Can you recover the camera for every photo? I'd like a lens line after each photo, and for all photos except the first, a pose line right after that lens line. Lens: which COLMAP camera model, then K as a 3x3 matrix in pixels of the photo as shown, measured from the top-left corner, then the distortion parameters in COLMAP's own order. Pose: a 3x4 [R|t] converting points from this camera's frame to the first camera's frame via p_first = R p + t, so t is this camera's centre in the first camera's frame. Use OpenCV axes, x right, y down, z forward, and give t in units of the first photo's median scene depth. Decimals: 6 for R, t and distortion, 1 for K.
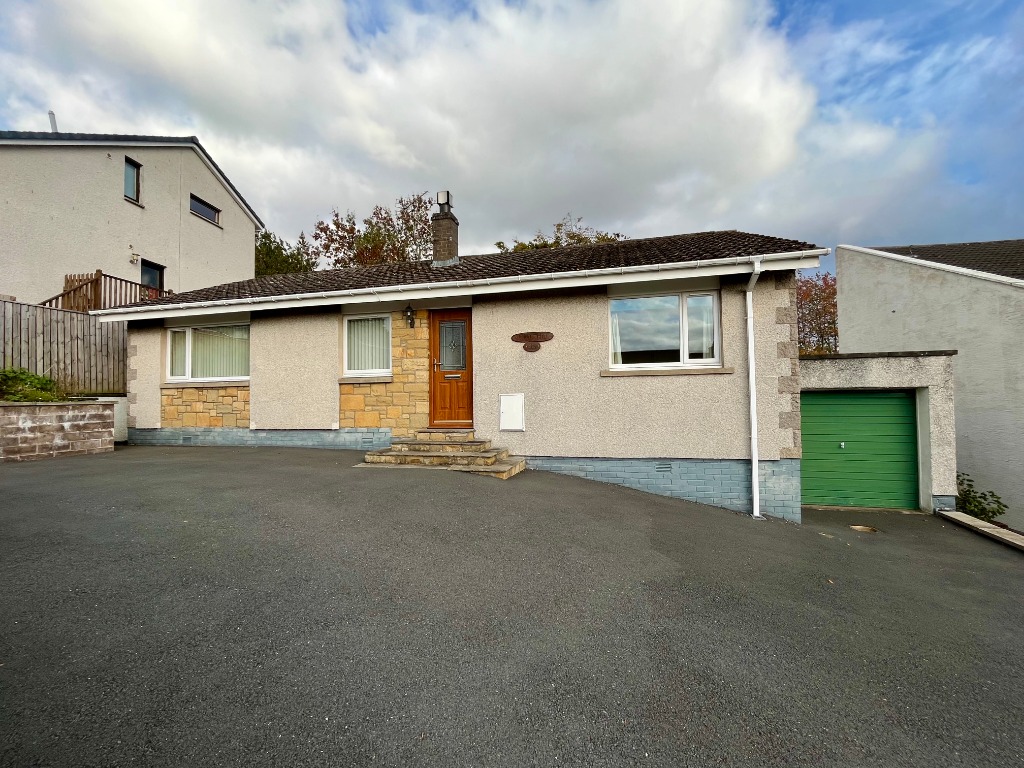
lens RADIAL K [[428.5, 0, 501.3], [0, 428.5, 385.5], [0, 0, 1]] dist [-0.000062, 0.000141]
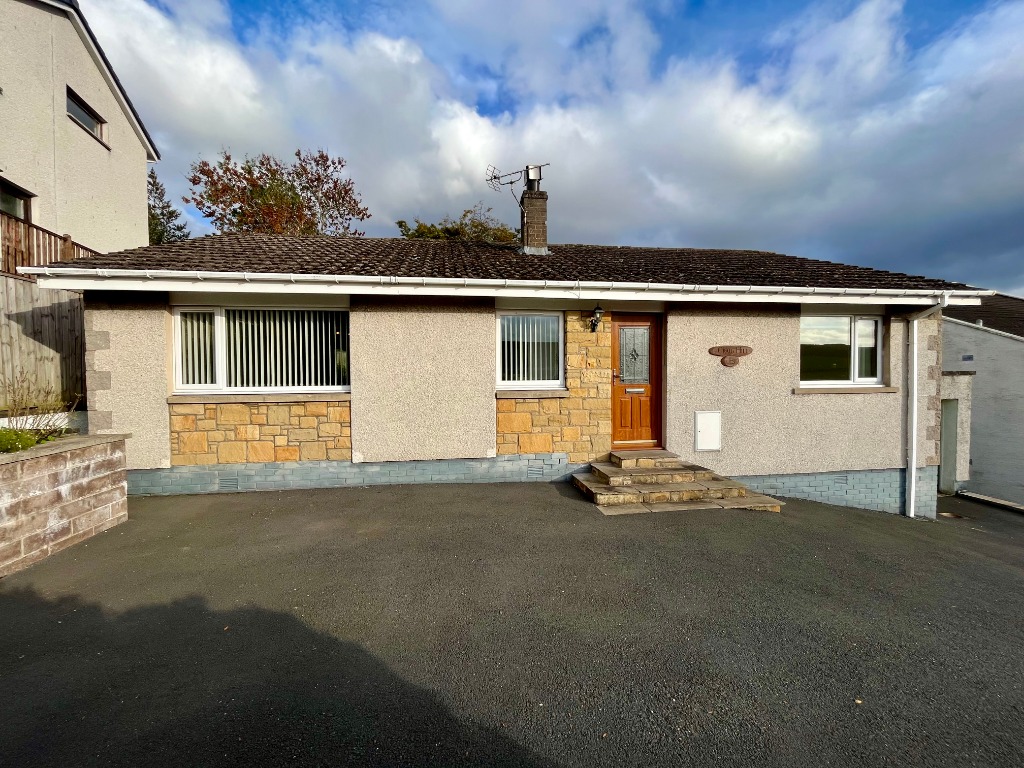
lens RADIAL K [[409.7, 0, 512.0], [0, 409.7, 384.0], [0, 0, 1]] dist [0.000291, -0.000129]
pose [[0.928998, 0.000023, 0.370085, -0.685730], [-0.015710, 0.999101, 0.039375, -0.066193], [-0.369752, -0.042393, 0.928163, 0.330720]]
